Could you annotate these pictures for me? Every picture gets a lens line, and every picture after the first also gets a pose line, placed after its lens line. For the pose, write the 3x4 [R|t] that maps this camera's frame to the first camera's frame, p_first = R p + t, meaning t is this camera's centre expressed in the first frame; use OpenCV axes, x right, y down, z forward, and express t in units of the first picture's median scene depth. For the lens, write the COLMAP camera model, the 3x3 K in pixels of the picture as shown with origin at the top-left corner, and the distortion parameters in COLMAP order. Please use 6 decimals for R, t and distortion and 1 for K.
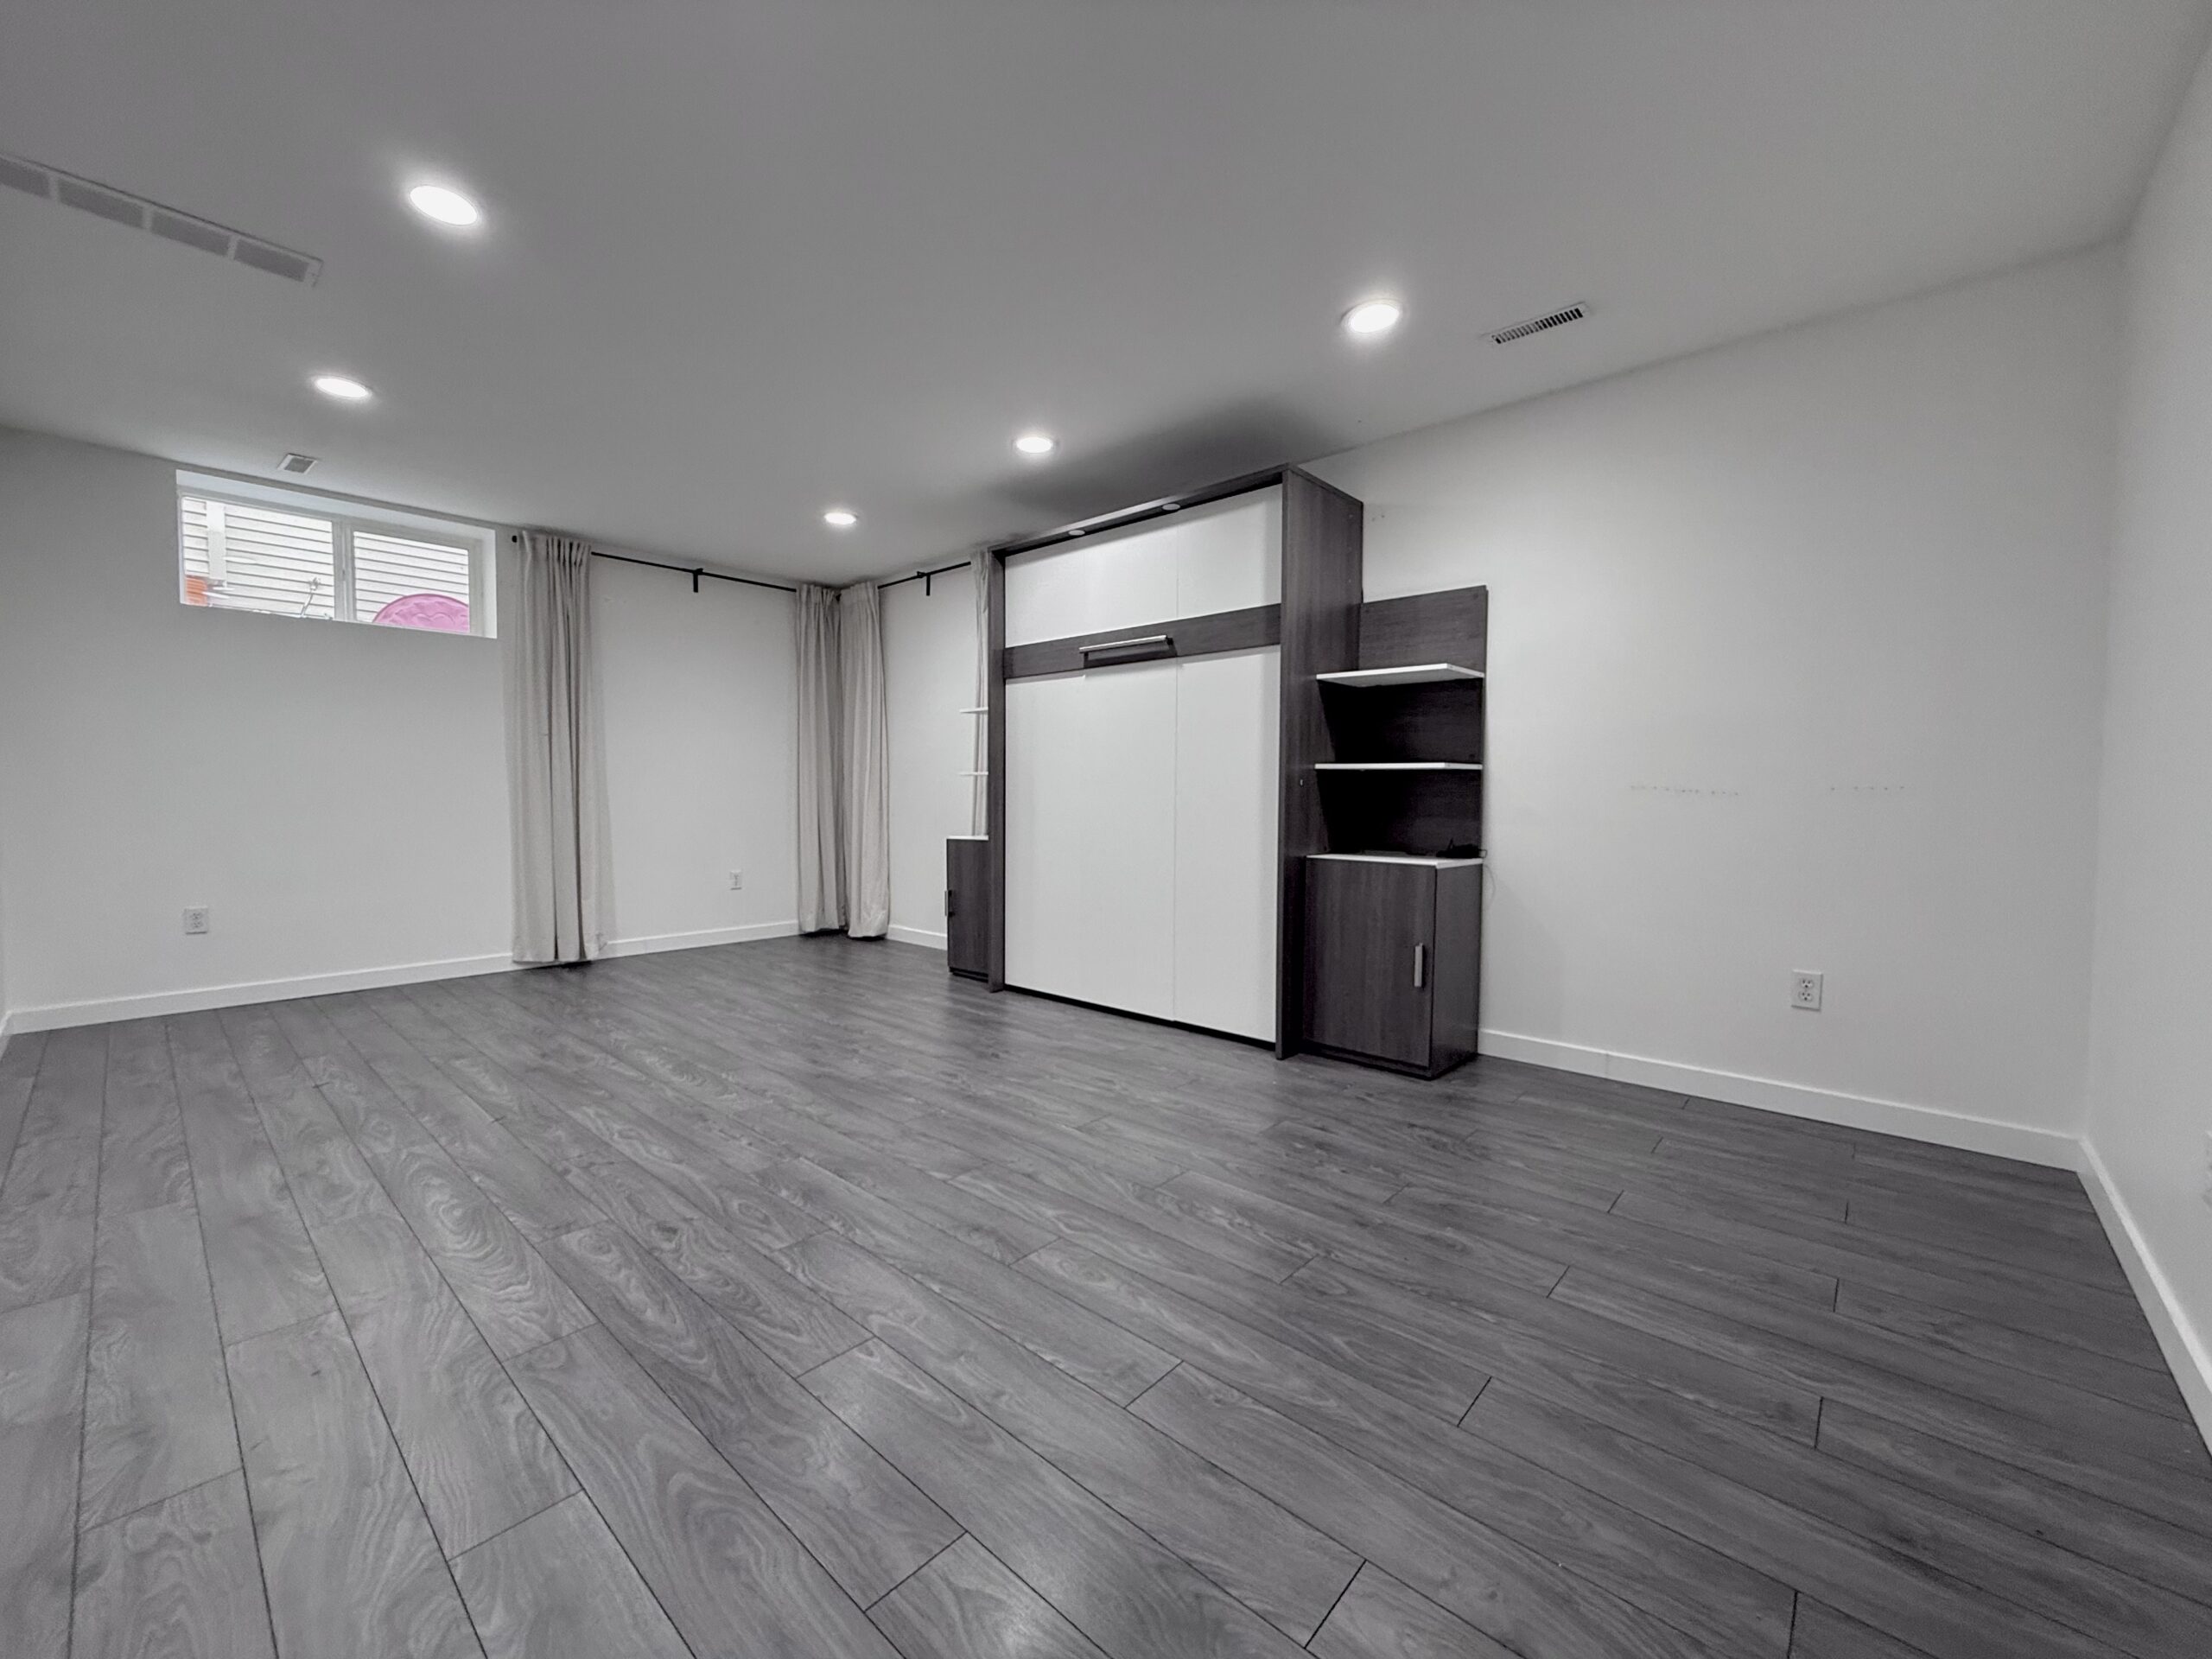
lens RADIAL K [[875.1, 0, 1115.6], [0, 875.1, 847.4], [0, 0, 1]] dist [0.000583, 0.000402]
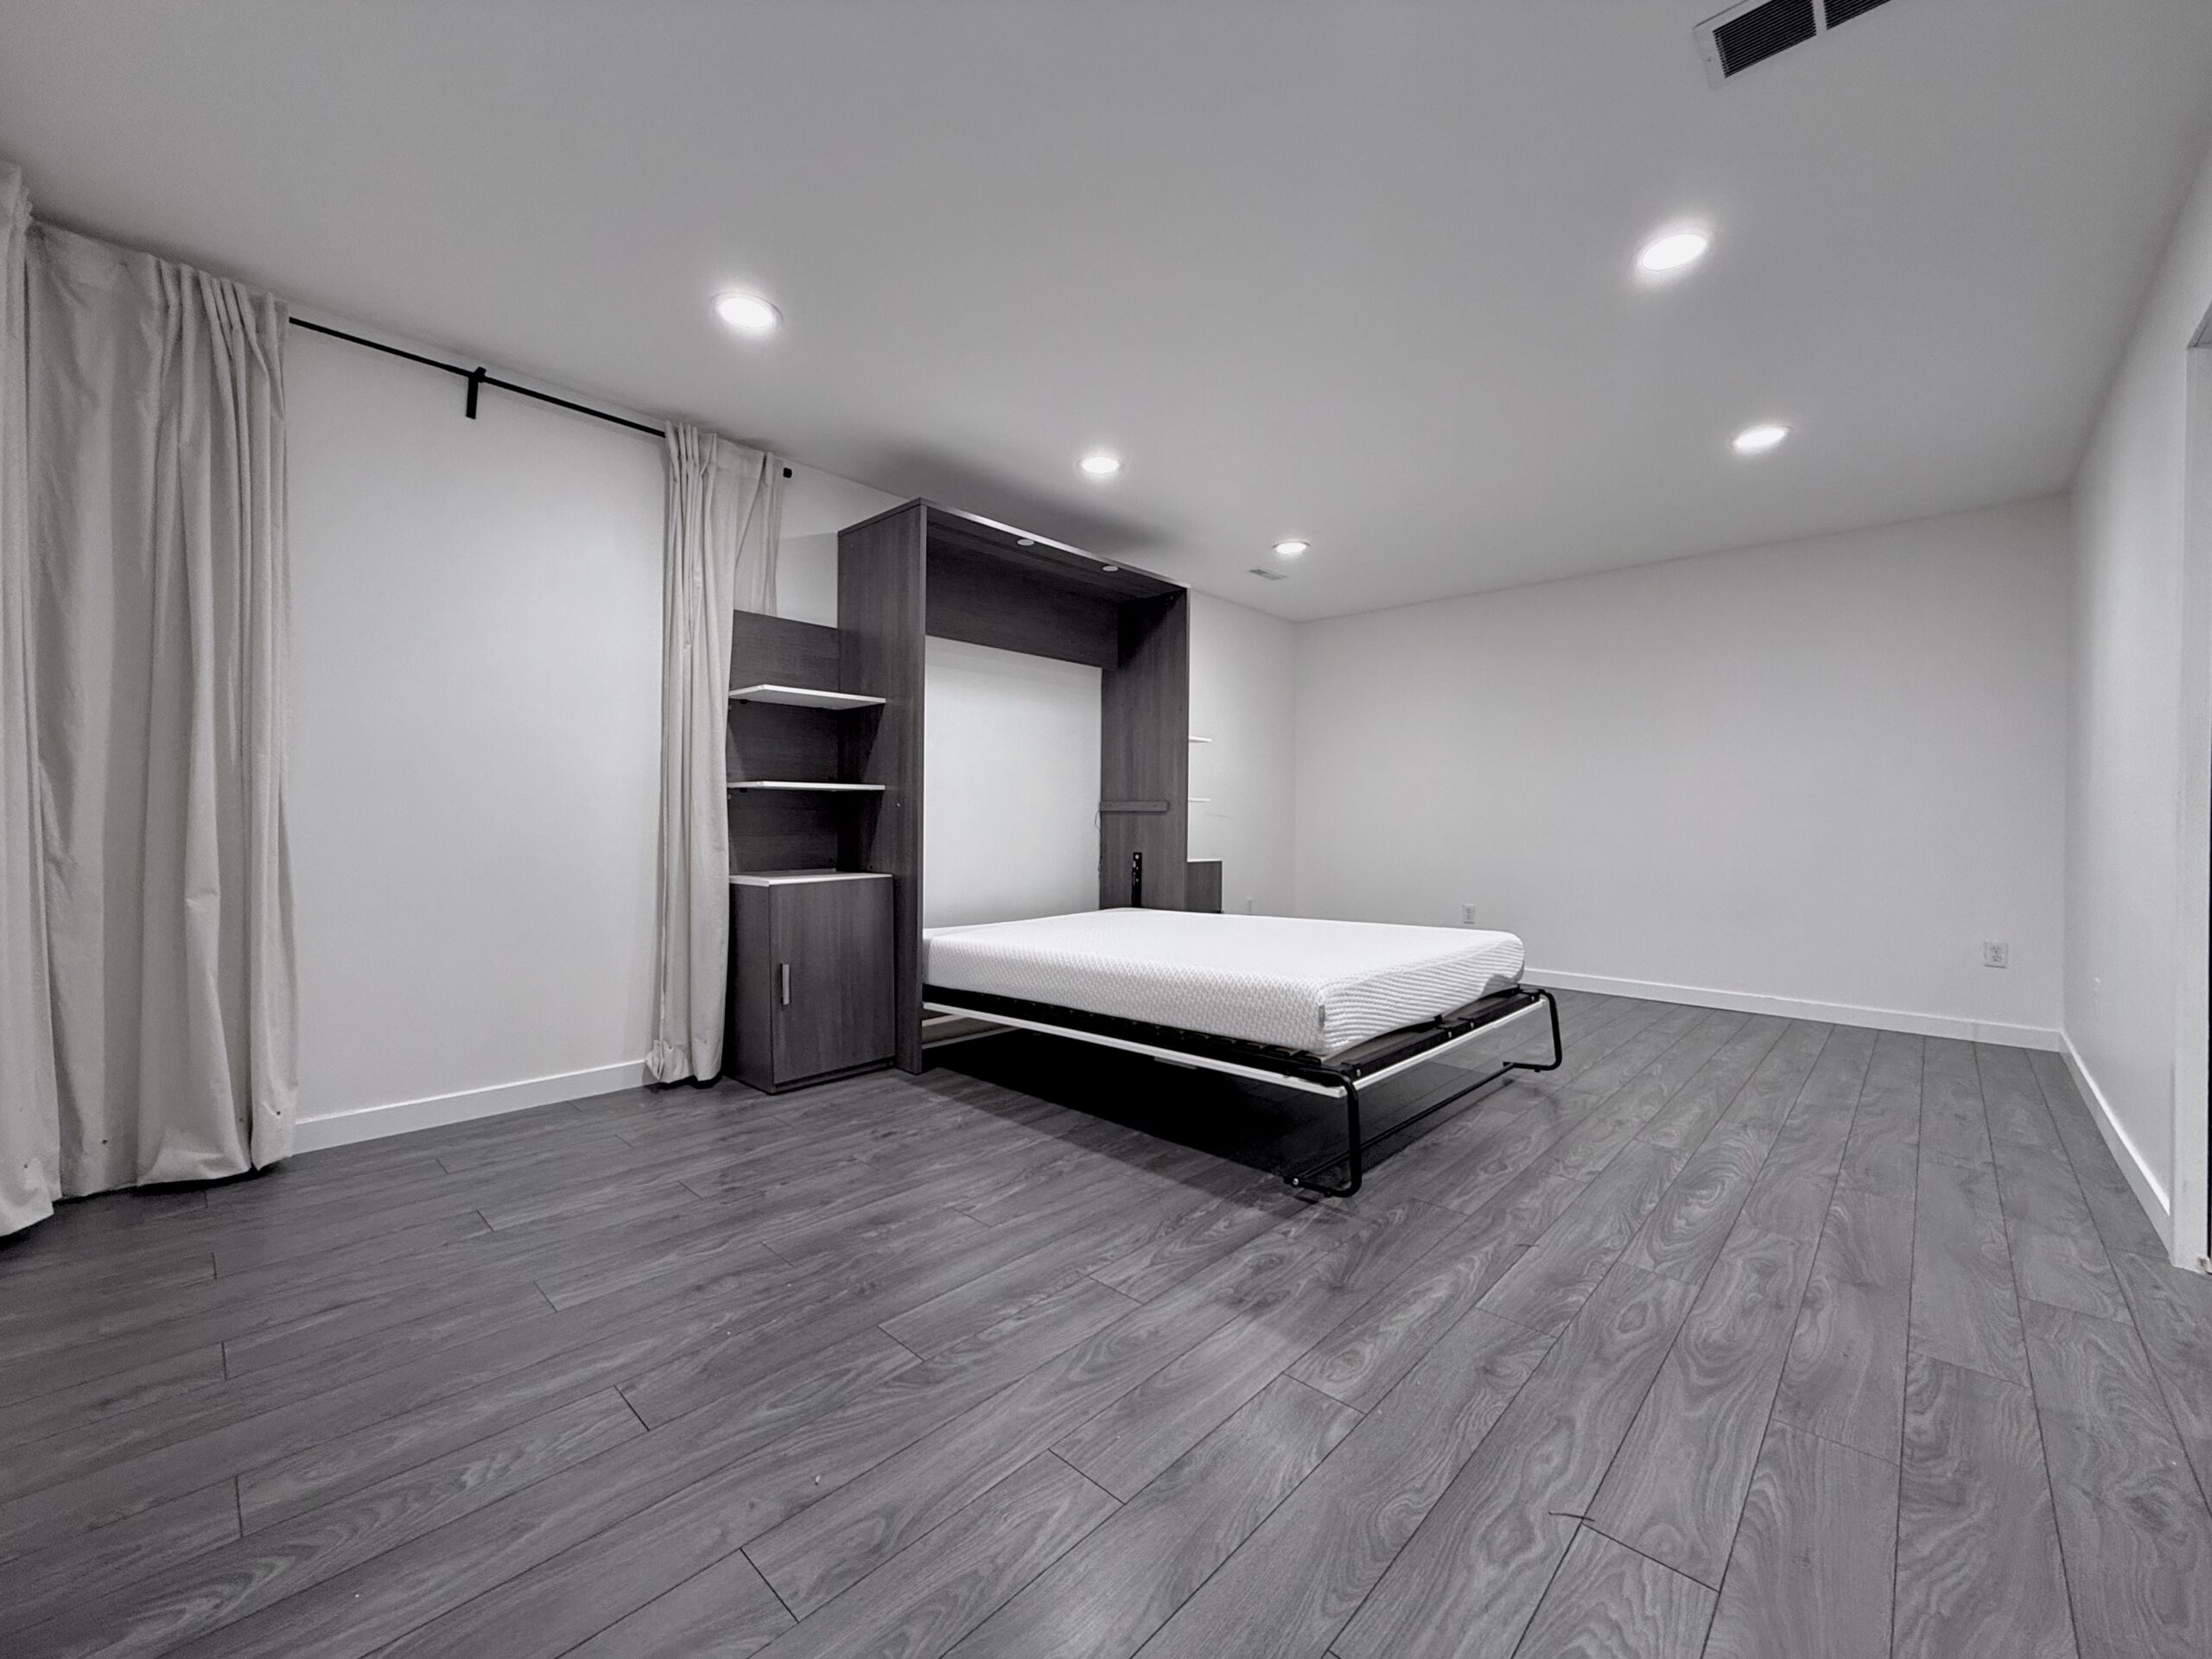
lens RADIAL K [[881.1, 0, 1099.5], [0, 881.1, 829.5], [0, 0, 1]] dist [-0.001697, 0.000336]
pose [[0.036292, -0.009479, 0.999296, -1.716745], [0.058349, 0.998269, 0.007350, -0.083722], [-0.997636, 0.058041, 0.036782, 1.541241]]
